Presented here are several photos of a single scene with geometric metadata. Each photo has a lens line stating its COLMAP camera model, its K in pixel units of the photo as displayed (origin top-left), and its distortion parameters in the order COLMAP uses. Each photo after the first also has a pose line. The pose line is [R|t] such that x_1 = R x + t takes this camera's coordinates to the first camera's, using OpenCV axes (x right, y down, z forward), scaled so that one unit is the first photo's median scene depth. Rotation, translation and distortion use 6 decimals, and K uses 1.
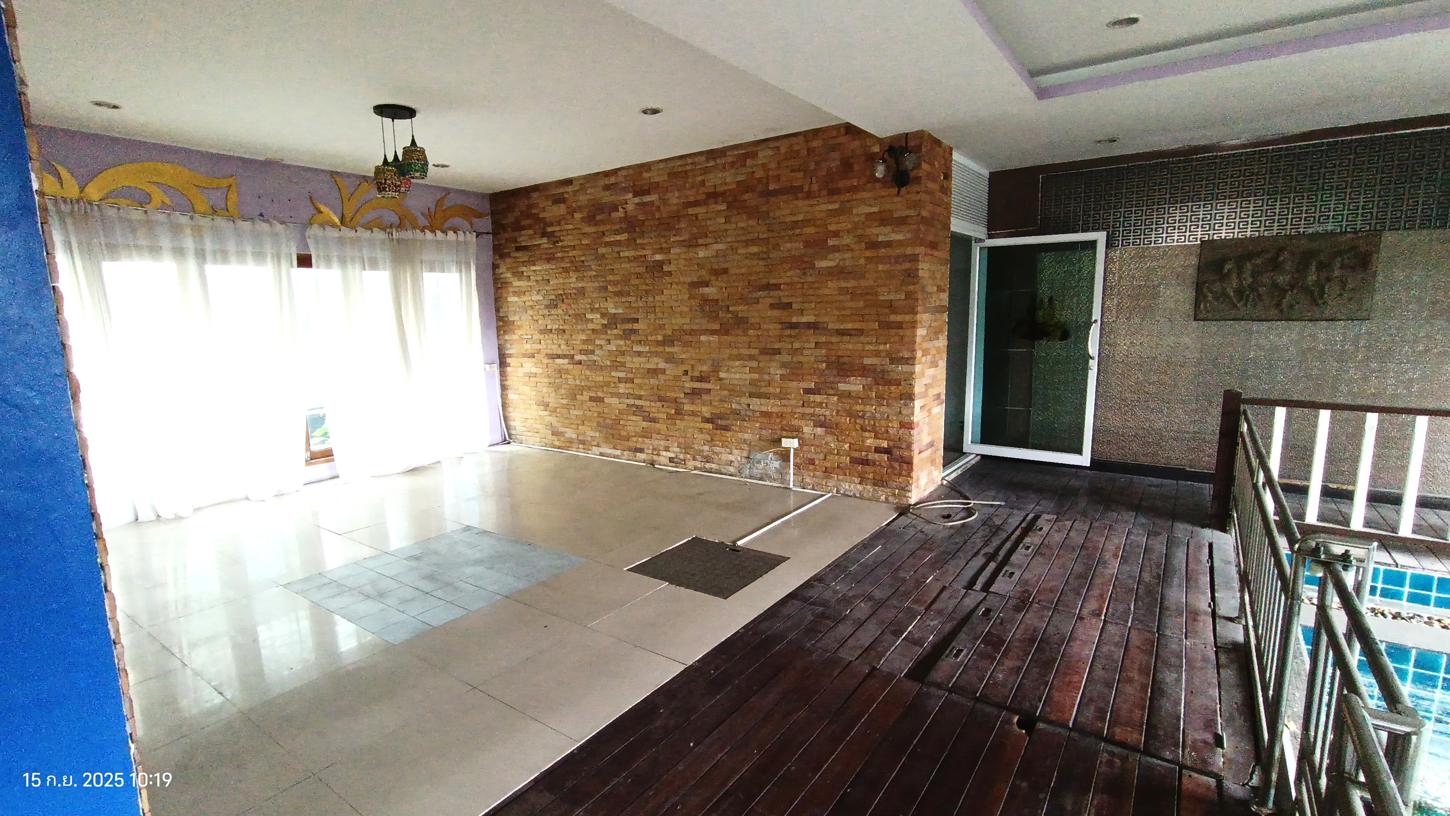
lens RADIAL K [[669.4, 0, 725.0], [0, 669.4, 408.0], [0, 0, 1]] dist [-0.014615, 0.001068]
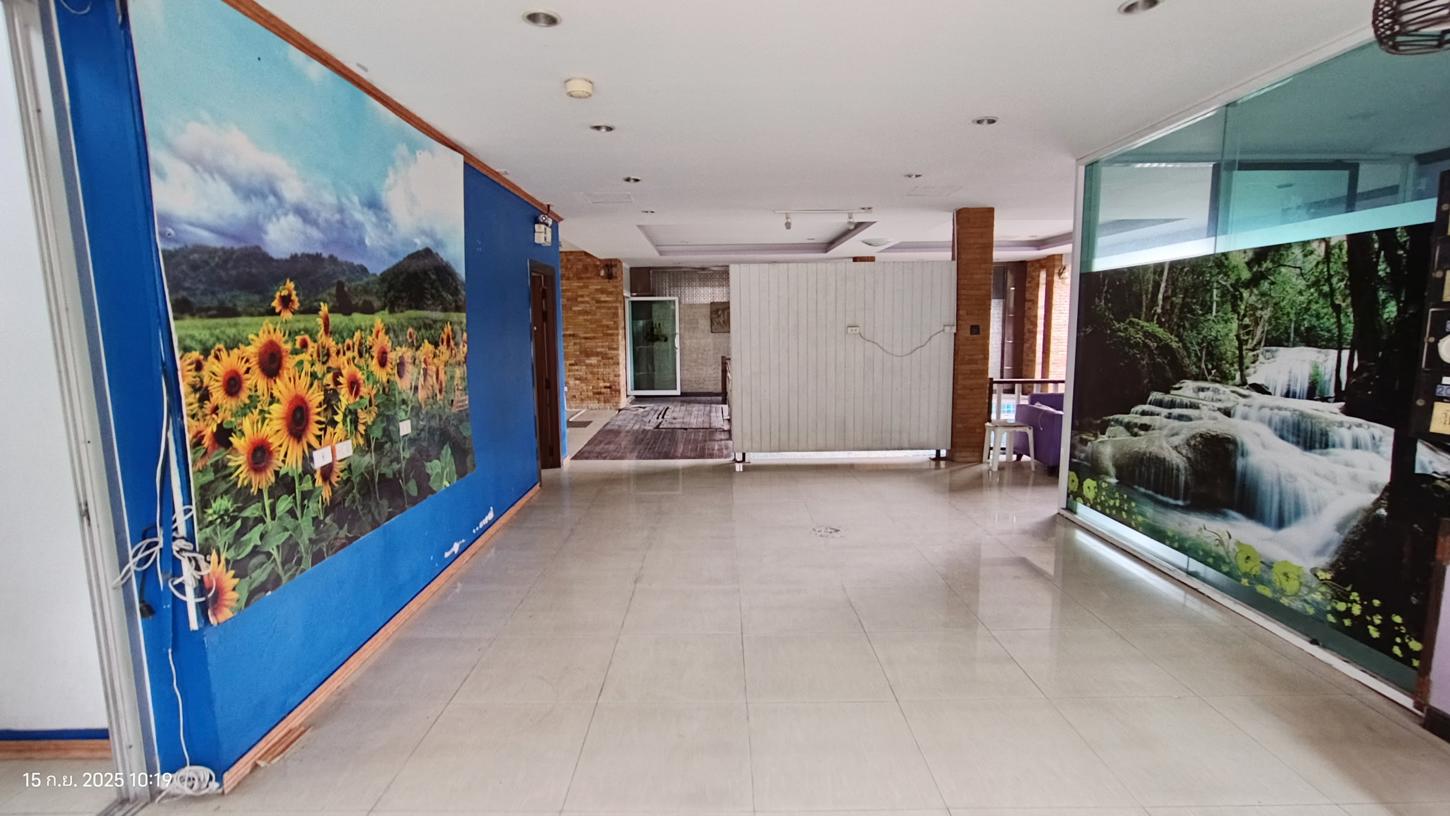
lens RADIAL K [[669.4, 0, 725.0], [0, 669.4, 408.0], [0, 0, 1]] dist [-0.014615, 0.001068]
pose [[0.807841, -0.065733, 0.585723, -0.733257], [0.084968, 0.996369, -0.005372, 0.164628], [-0.583243, 0.054108, 0.810493, -1.038473]]
